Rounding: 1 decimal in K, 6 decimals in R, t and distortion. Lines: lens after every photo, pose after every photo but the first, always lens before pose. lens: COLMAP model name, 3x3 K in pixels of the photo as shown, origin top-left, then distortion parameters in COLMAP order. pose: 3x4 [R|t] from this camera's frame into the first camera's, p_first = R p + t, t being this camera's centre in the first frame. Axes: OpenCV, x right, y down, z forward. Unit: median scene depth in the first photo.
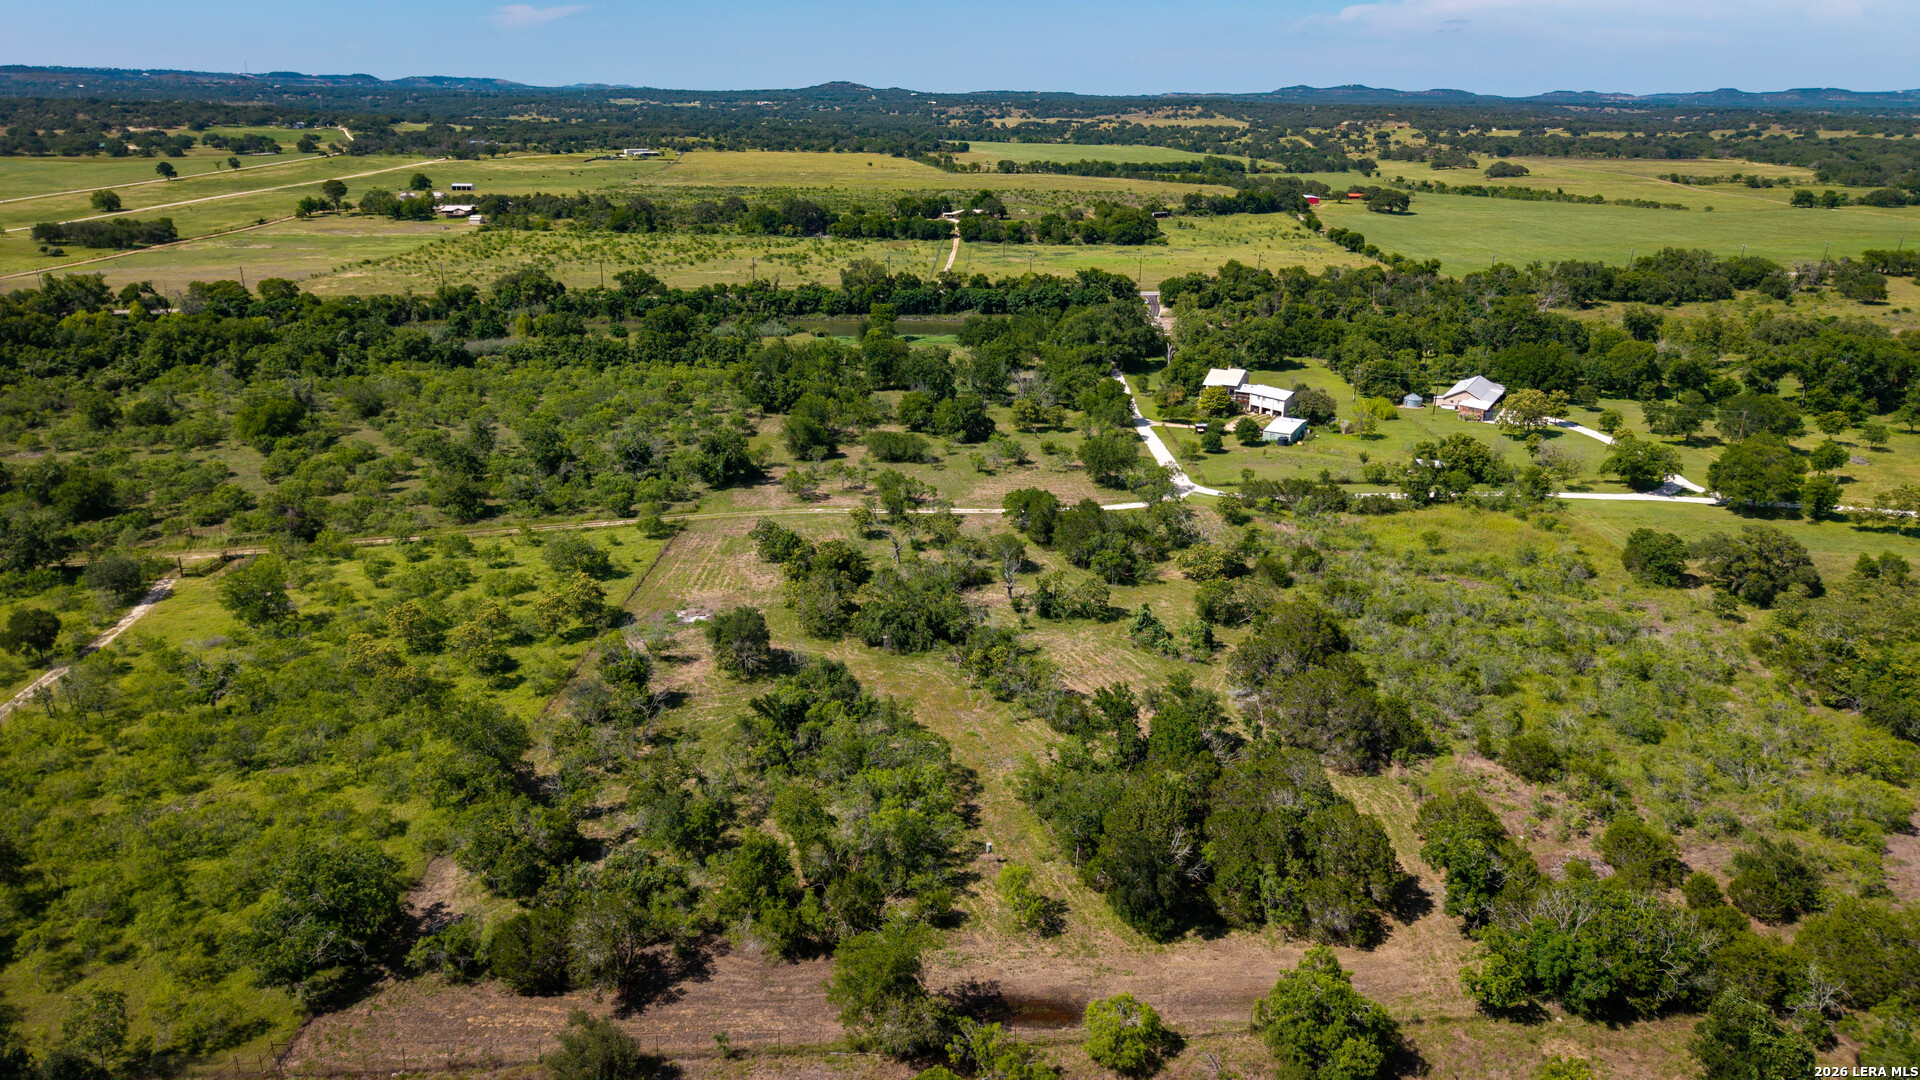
lens RADIAL K [[1279.6, 0, 960.4], [0, 1279.6, 546.0], [0, 0, 1]] dist [-0.005854, -0.006109]
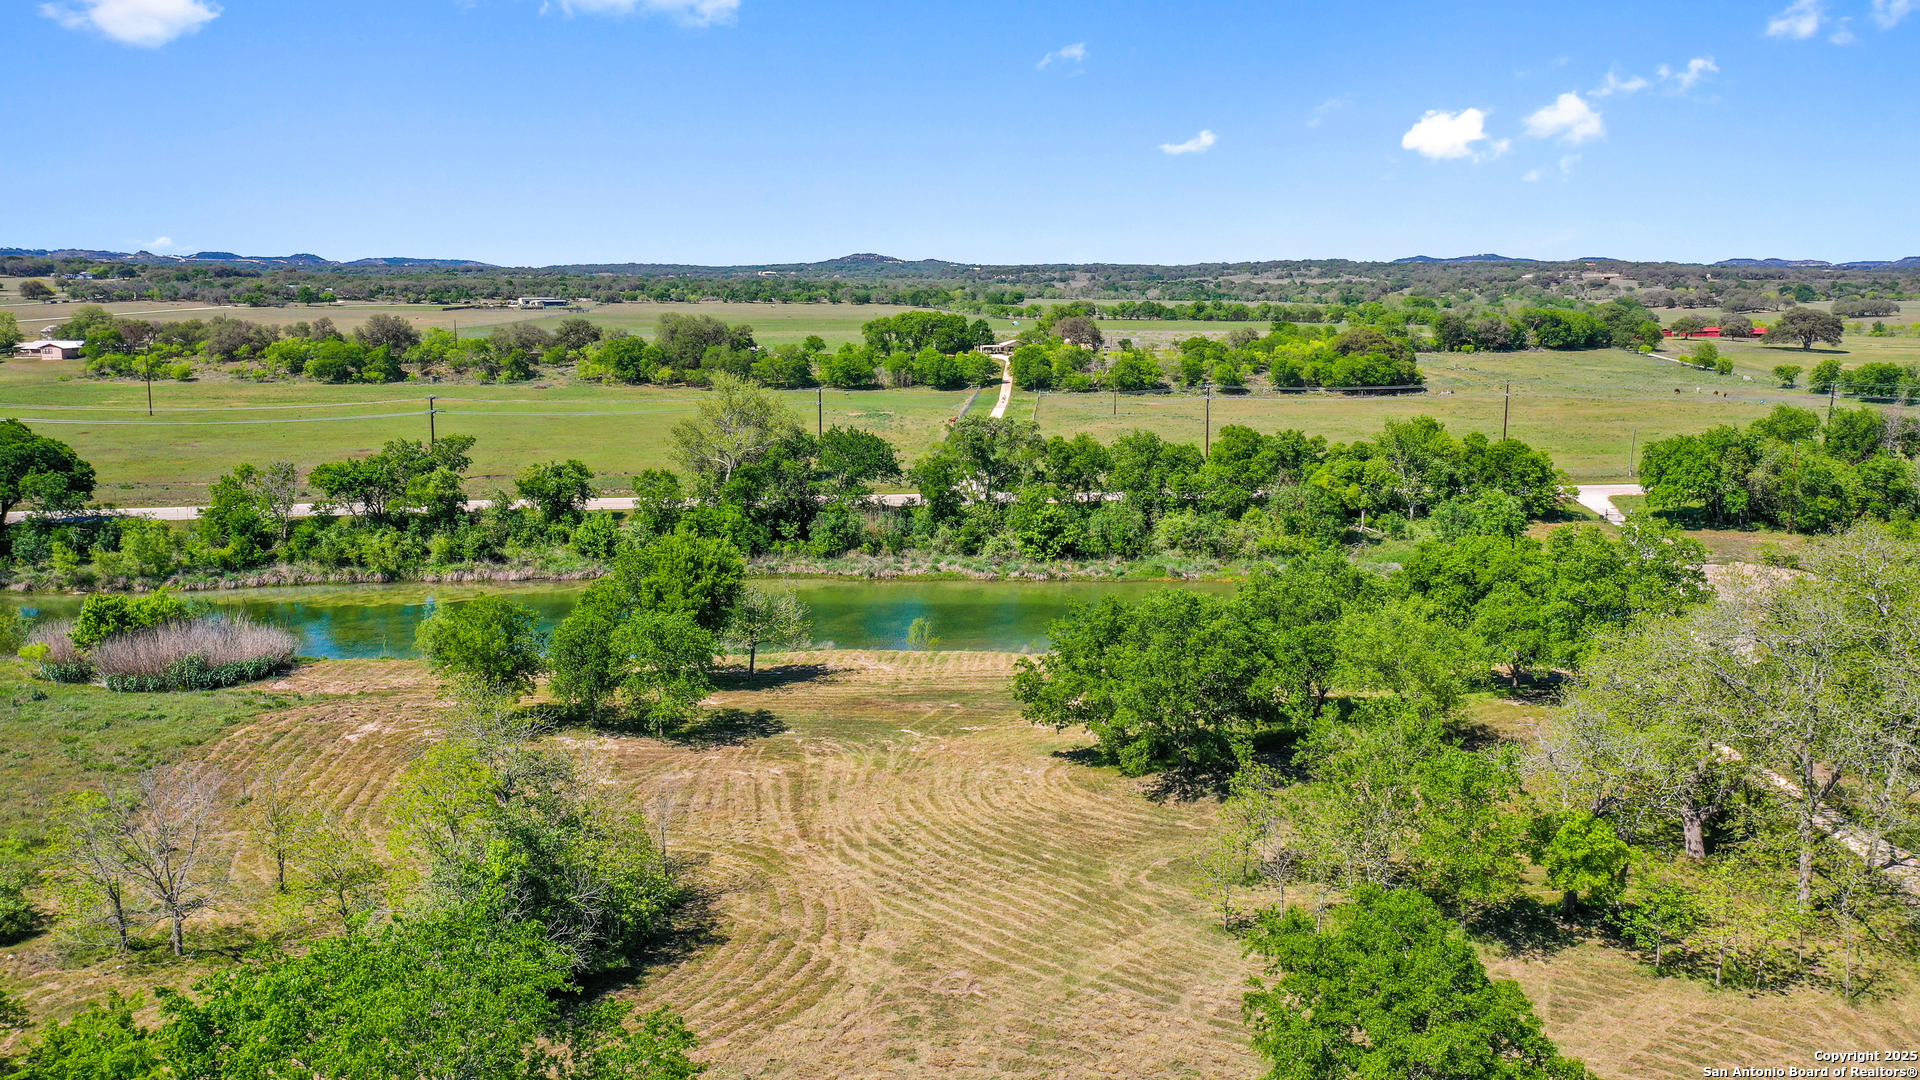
lens RADIAL K [[1522.5, 0, 963.0], [0, 1522.5, 536.9], [0, 0, 1]] dist [0.007291, 0.008255]
pose [[0.999492, -0.005061, -0.031482, -0.001880], [-0.000479, 0.984829, -0.173524, -0.084657], [0.031883, 0.173451, 0.984326, 0.441638]]
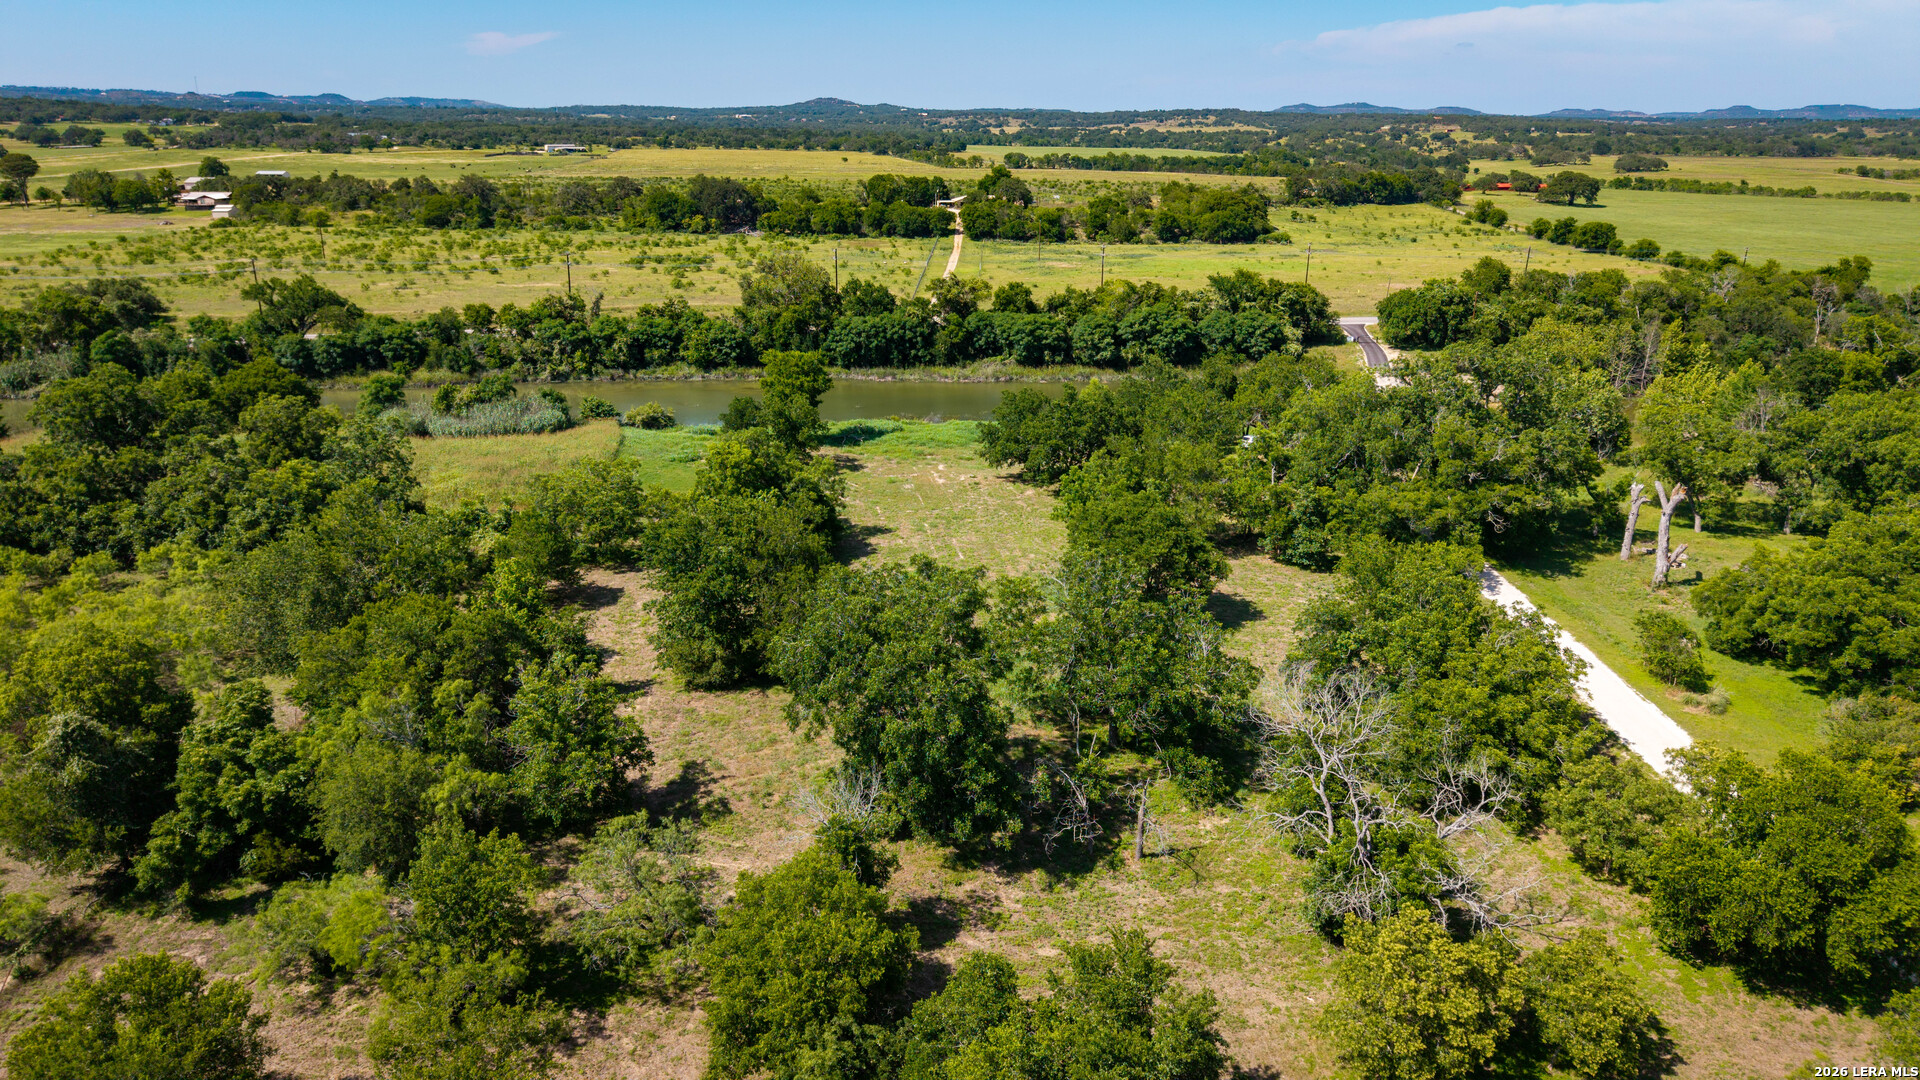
lens RADIAL K [[1279.6, 0, 955.8], [0, 1279.6, 533.5], [0, 0, 1]] dist [-0.005854, -0.006109]
pose [[0.999990, -0.004020, 0.002136, -0.006413], [0.004078, 0.999595, -0.028151, -0.073489], [-0.002022, 0.028160, 0.999601, 0.365812]]
